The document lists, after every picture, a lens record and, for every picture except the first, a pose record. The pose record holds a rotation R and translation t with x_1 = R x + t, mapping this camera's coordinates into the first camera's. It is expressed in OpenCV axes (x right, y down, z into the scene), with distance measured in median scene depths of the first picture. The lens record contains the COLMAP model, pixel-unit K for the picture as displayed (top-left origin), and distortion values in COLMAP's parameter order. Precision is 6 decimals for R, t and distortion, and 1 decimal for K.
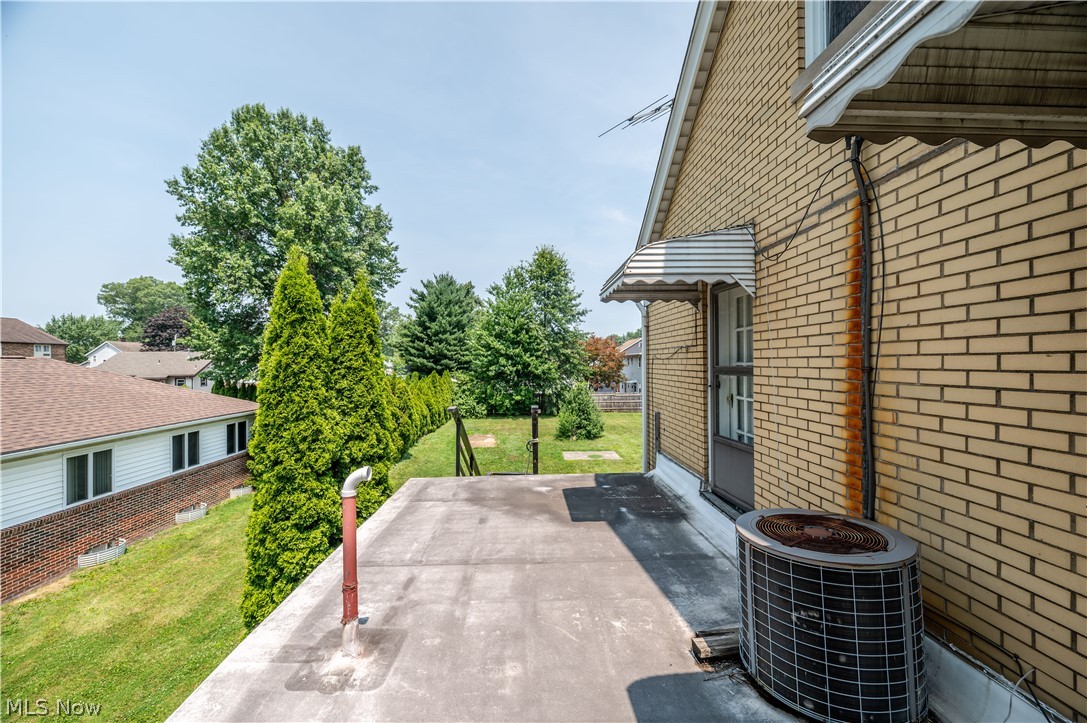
lens RADIAL K [[437.2, 0, 540.5], [0, 437.2, 360.5], [0, 0, 1]] dist [0.000712, 0.000263]
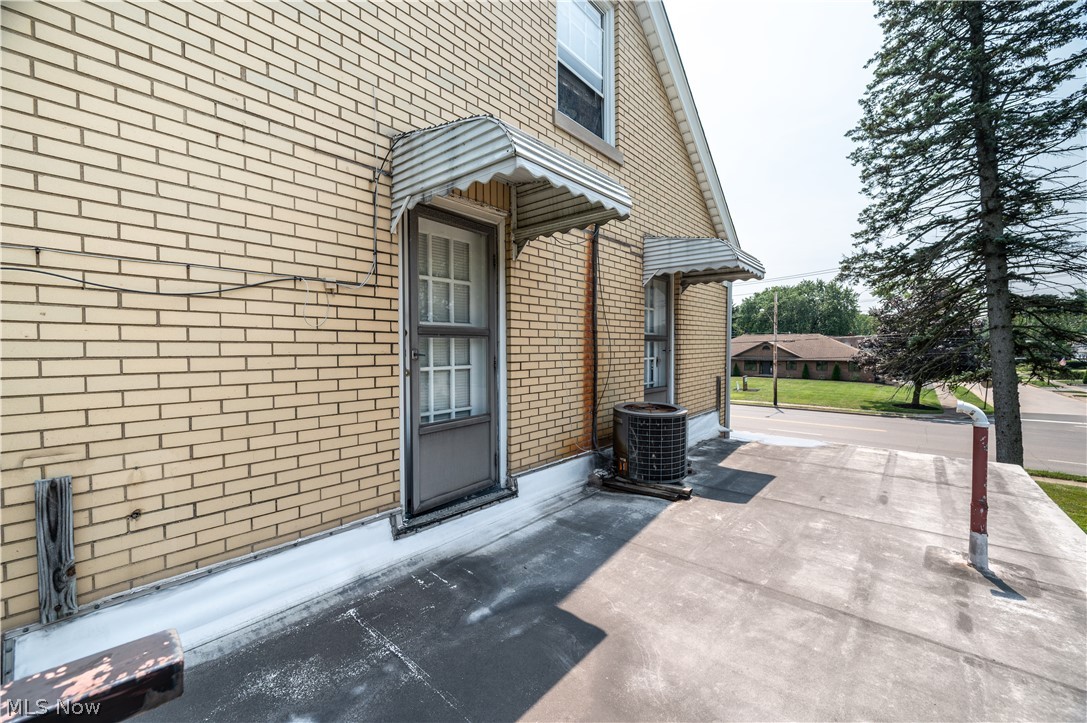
lens RADIAL K [[437.2, 0, 540.5], [0, 437.2, 360.5], [0, 0, 1]] dist [0.000712, 0.000263]
pose [[-0.729484, -0.014246, 0.683850, -0.263158], [0.003037, 0.999706, 0.024065, 0.070635], [-0.683992, 0.019632, -0.729226, 1.843435]]
